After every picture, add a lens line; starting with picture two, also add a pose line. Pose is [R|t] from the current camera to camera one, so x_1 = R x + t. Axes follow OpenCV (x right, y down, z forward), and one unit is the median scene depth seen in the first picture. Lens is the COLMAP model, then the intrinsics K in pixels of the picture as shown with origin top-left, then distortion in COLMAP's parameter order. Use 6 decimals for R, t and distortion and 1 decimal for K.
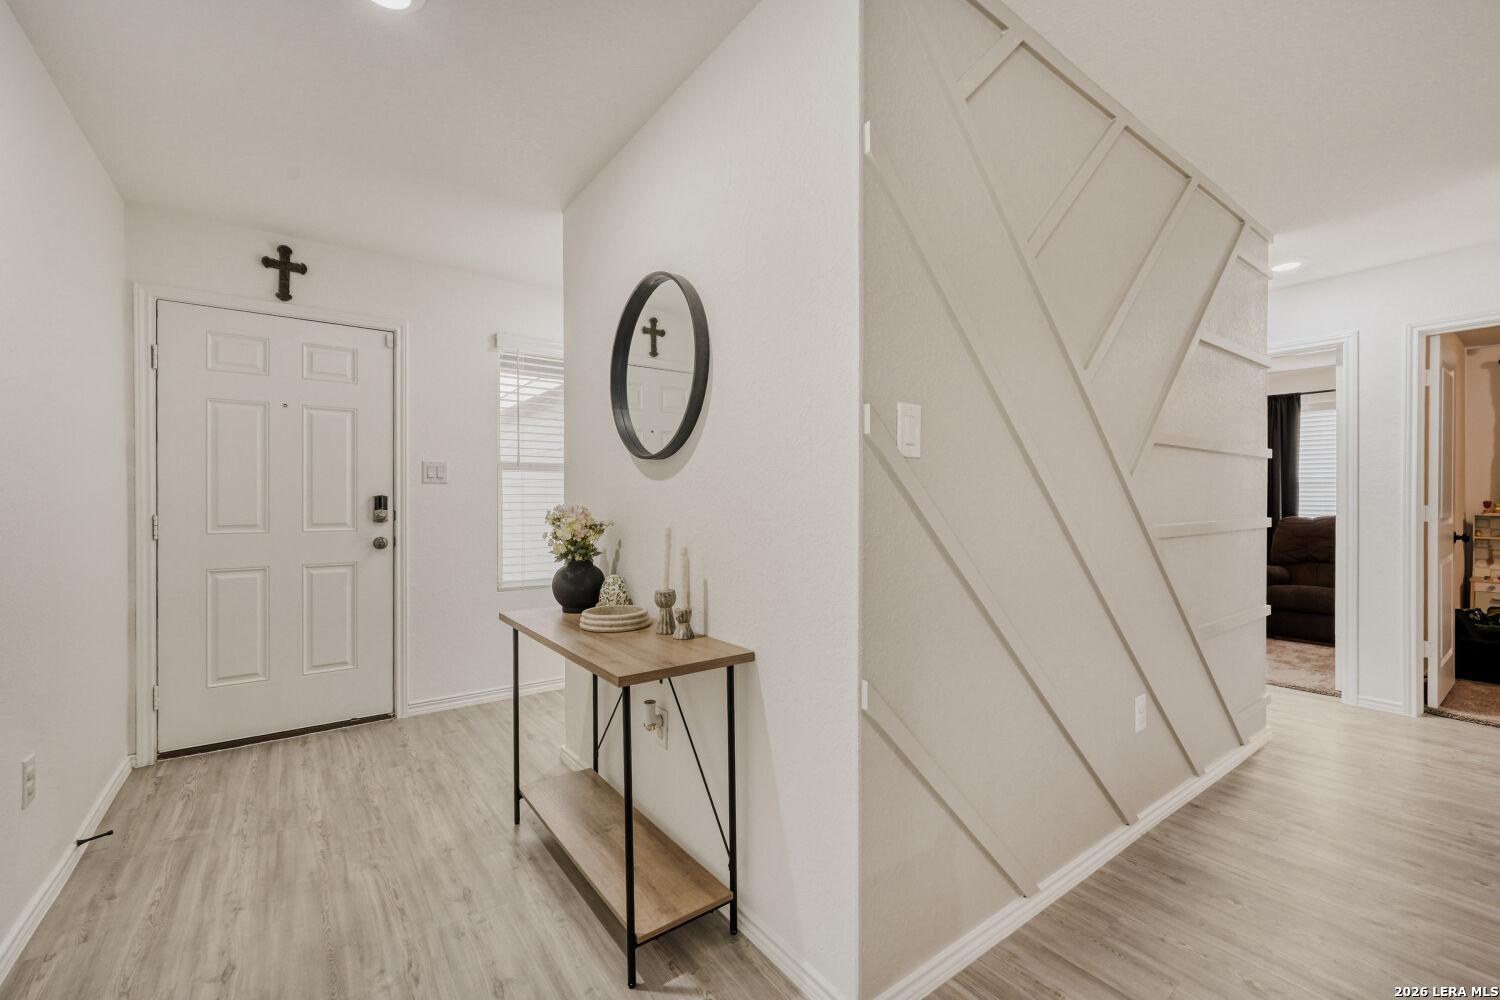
lens RADIAL K [[600.9, 0, 757.5], [0, 600.9, 500.6], [0, 0, 1]] dist [-0.000622, 0.000799]
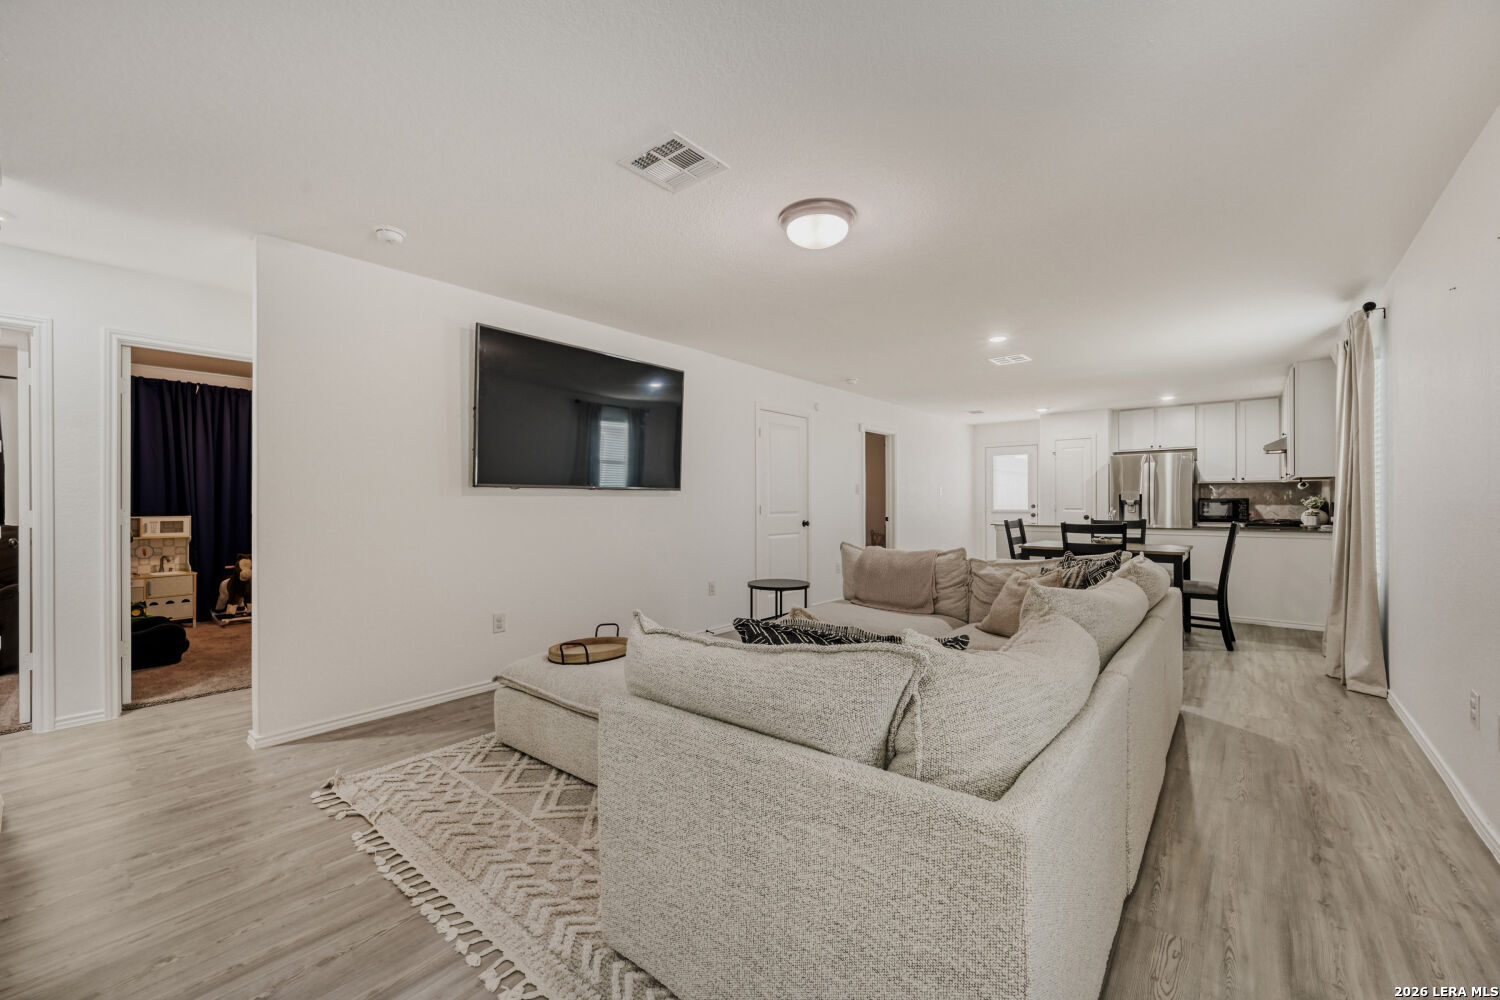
lens RADIAL K [[600.9, 0, 754.1], [0, 600.9, 503.5], [0, 0, 1]] dist [-0.000622, 0.000799]
pose [[-0.219596, -0.003677, 0.975584, -0.176539], [0.007610, 0.999956, 0.005482, 0.000652], [-0.975561, 0.008628, -0.219558, 0.231480]]
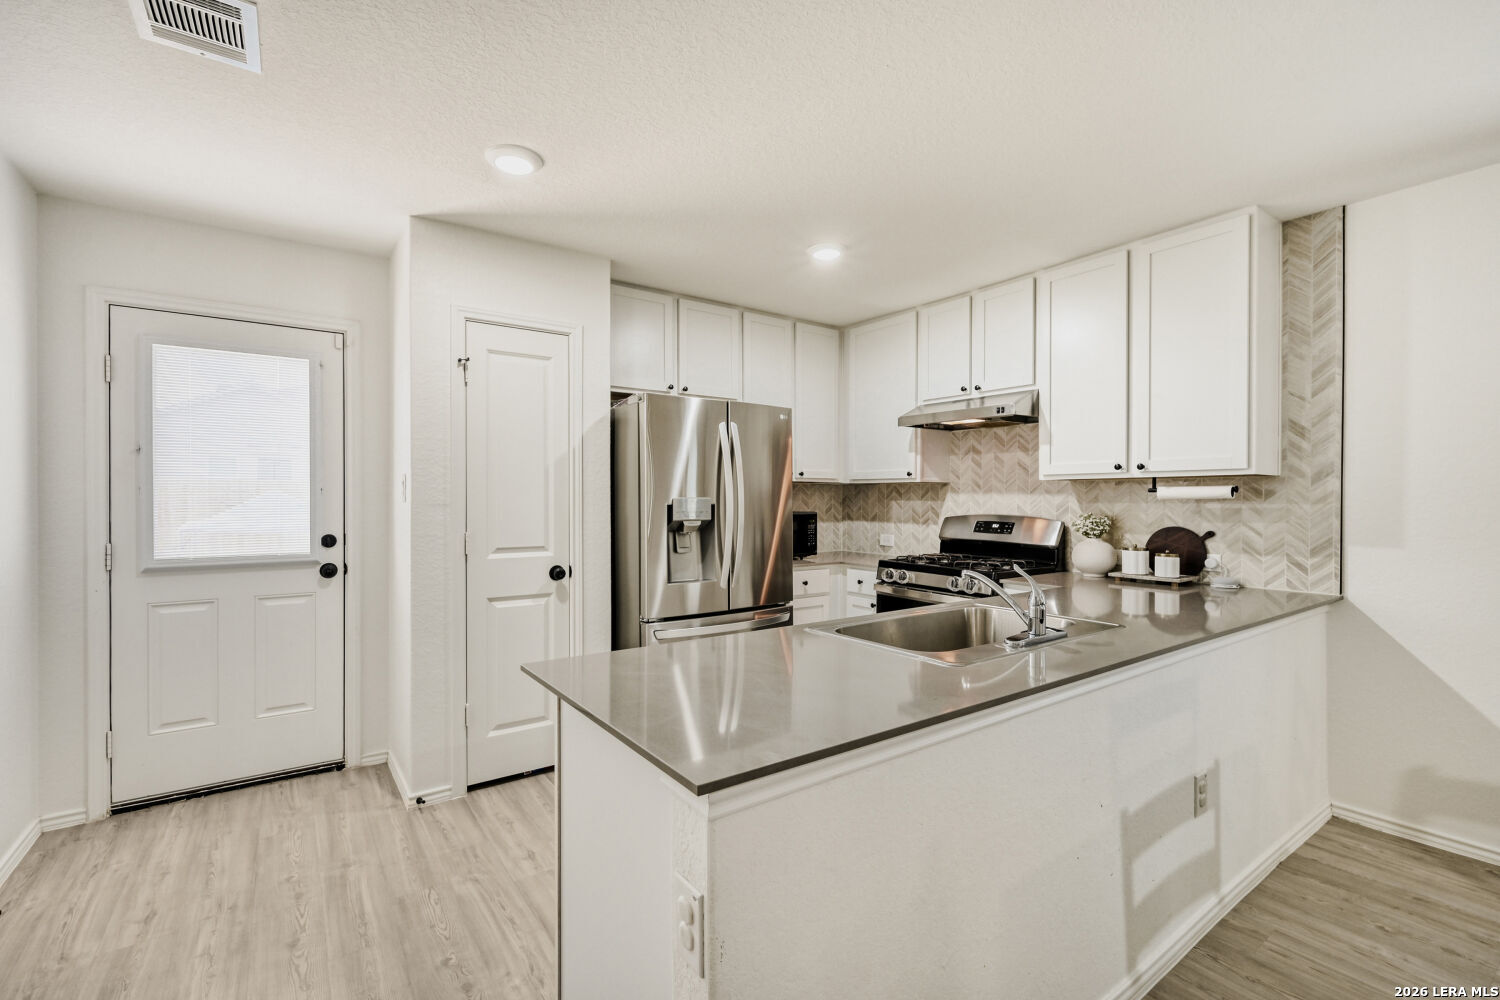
lens RADIAL K [[655.7, 0, 742.3], [0, 655.7, 499.1], [0, 0, 1]] dist [0.004387, -0.002281]
pose [[-0.999139, -0.000764, 0.041472, 1.996425], [-0.000462, 0.999973, 0.007295, -0.030051], [-0.041477, 0.007270, -0.999113, -0.960379]]
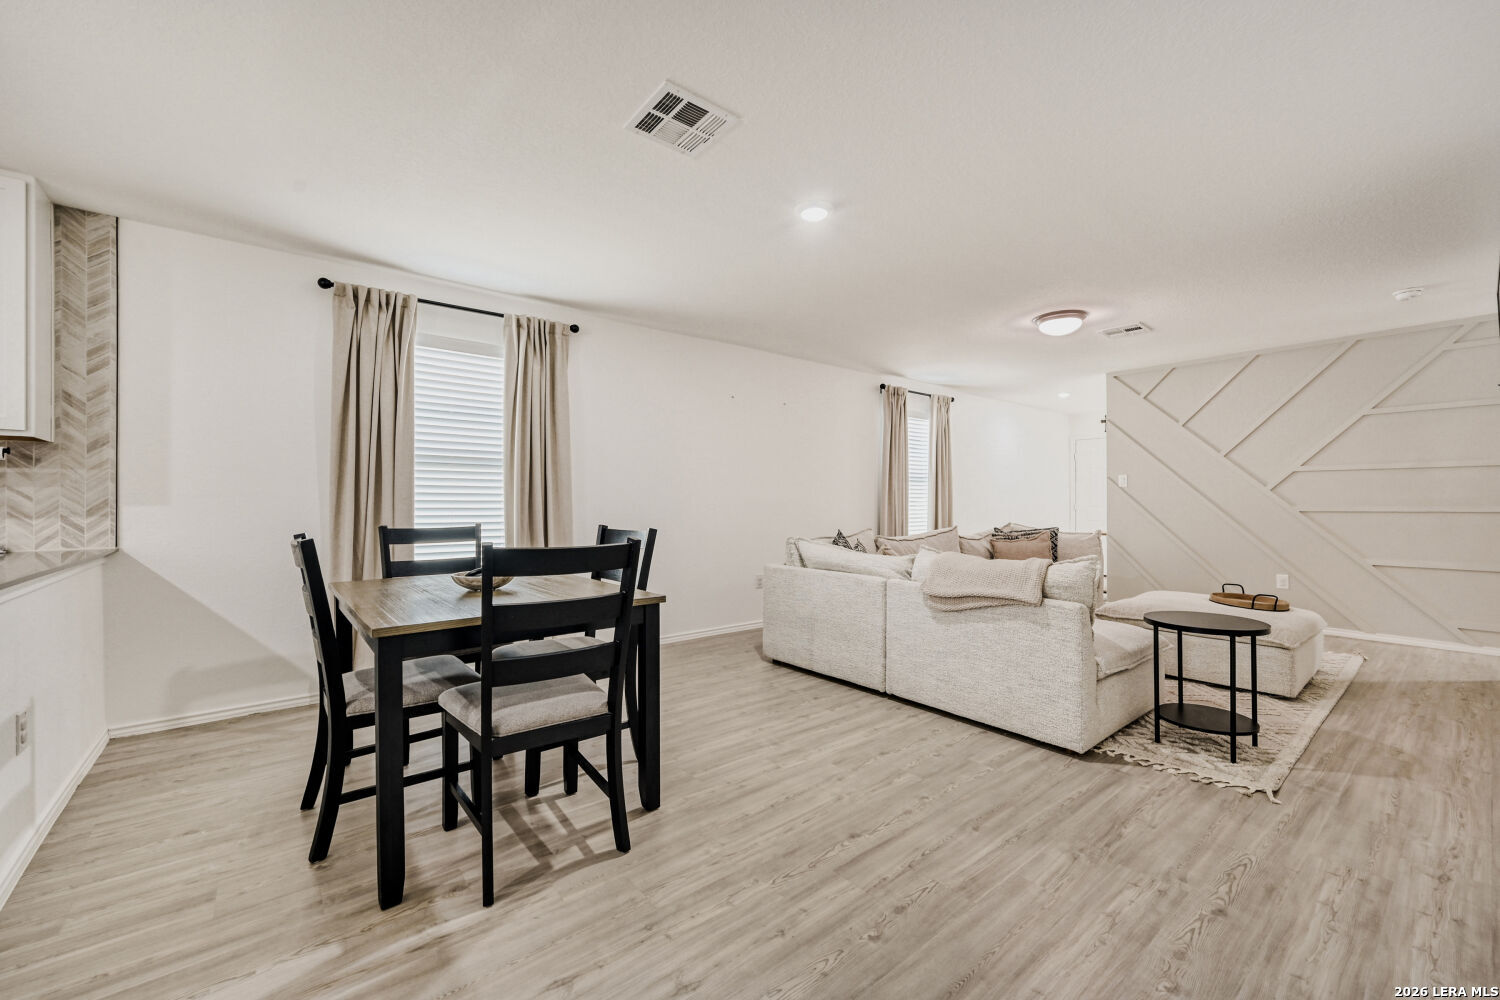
lens RADIAL K [[600.9, 0, 750.5], [0, 600.9, 505.6], [0, 0, 1]] dist [-0.000622, 0.000799]
pose [[0.027807, 0.003258, -0.999608, 2.213248], [-0.004478, 0.999985, 0.003135, 0.032704], [0.999603, 0.004389, 0.027821, -0.897277]]
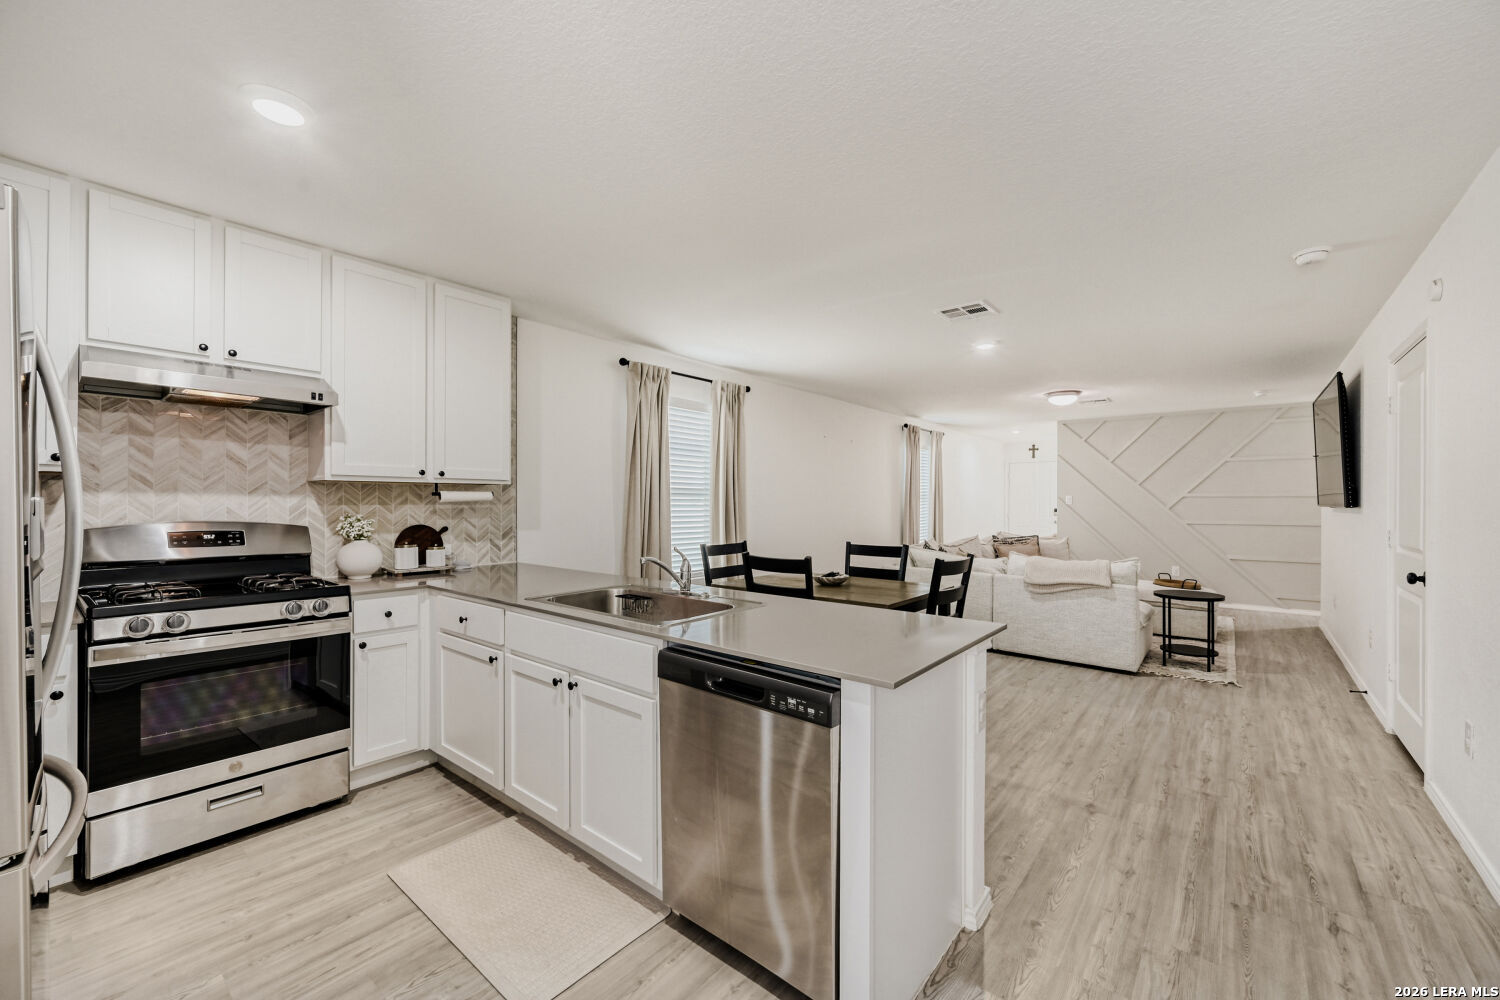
lens RADIAL K [[600.9, 0, 752.7], [0, 600.9, 503.7], [0, 0, 1]] dist [-0.000622, 0.000799]
pose [[0.232685, 0.003605, -0.972545, 2.611852], [-0.009527, 0.999954, 0.001427, -0.025916], [0.972505, 0.008933, 0.232709, -1.701446]]
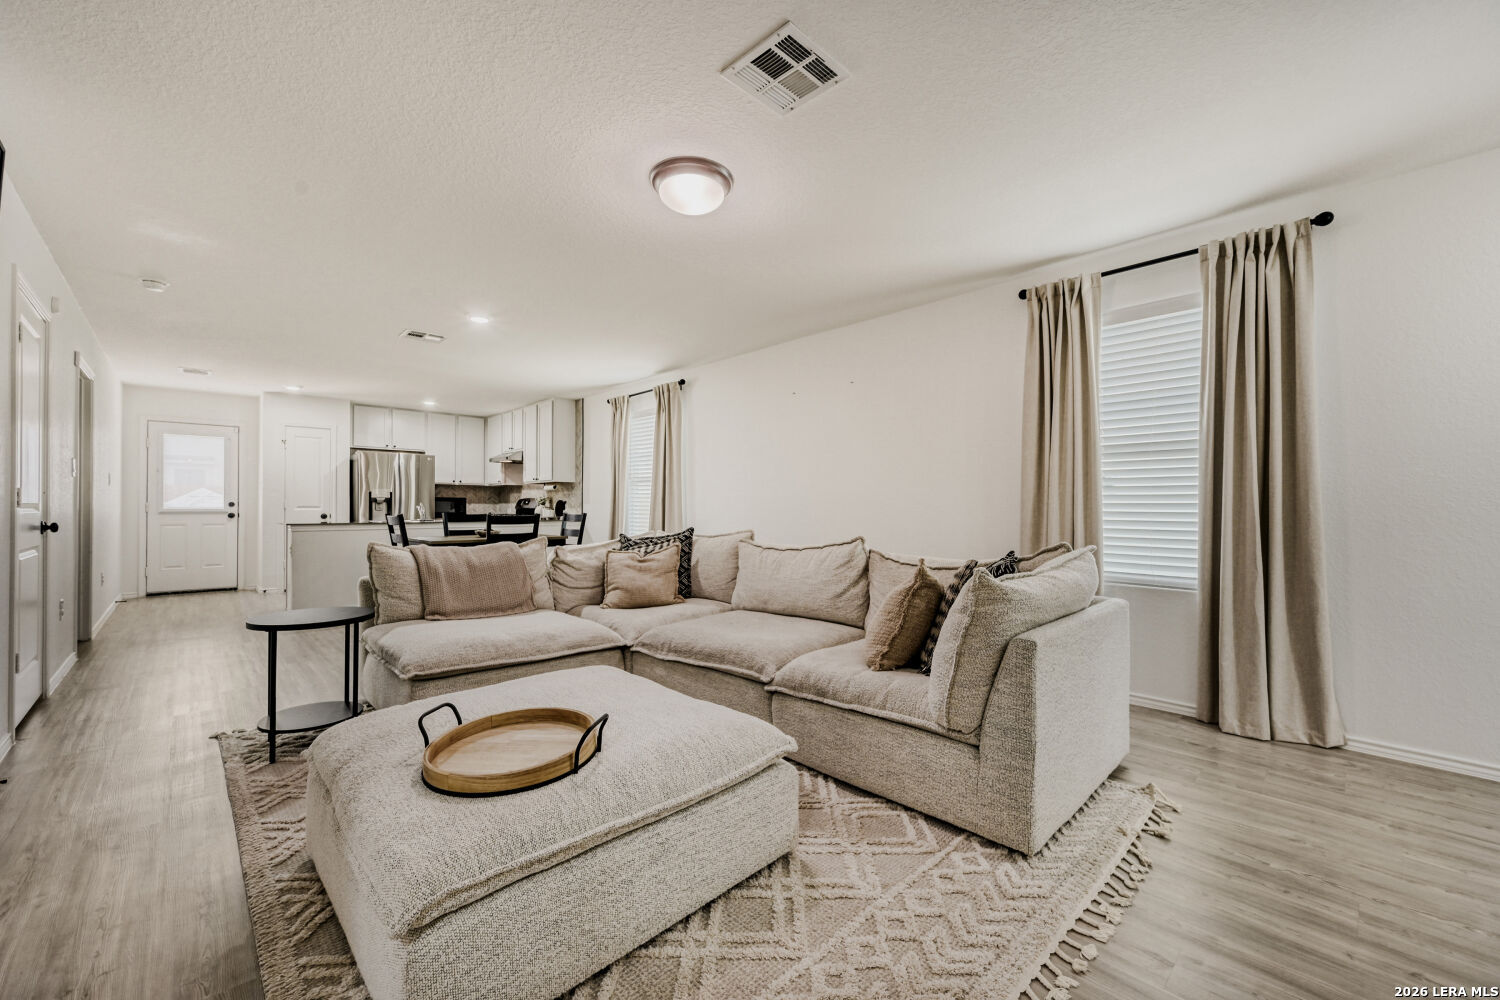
lens RADIAL K [[600.9, 0, 753.9], [0, 600.9, 504.3], [0, 0, 1]] dist [-0.000622, 0.000799]
pose [[-0.994993, -0.003038, -0.099903, 0.718074], [-0.002982, 0.999995, -0.000712, 0.040312], [0.099905, -0.000410, -0.994997, 0.821829]]
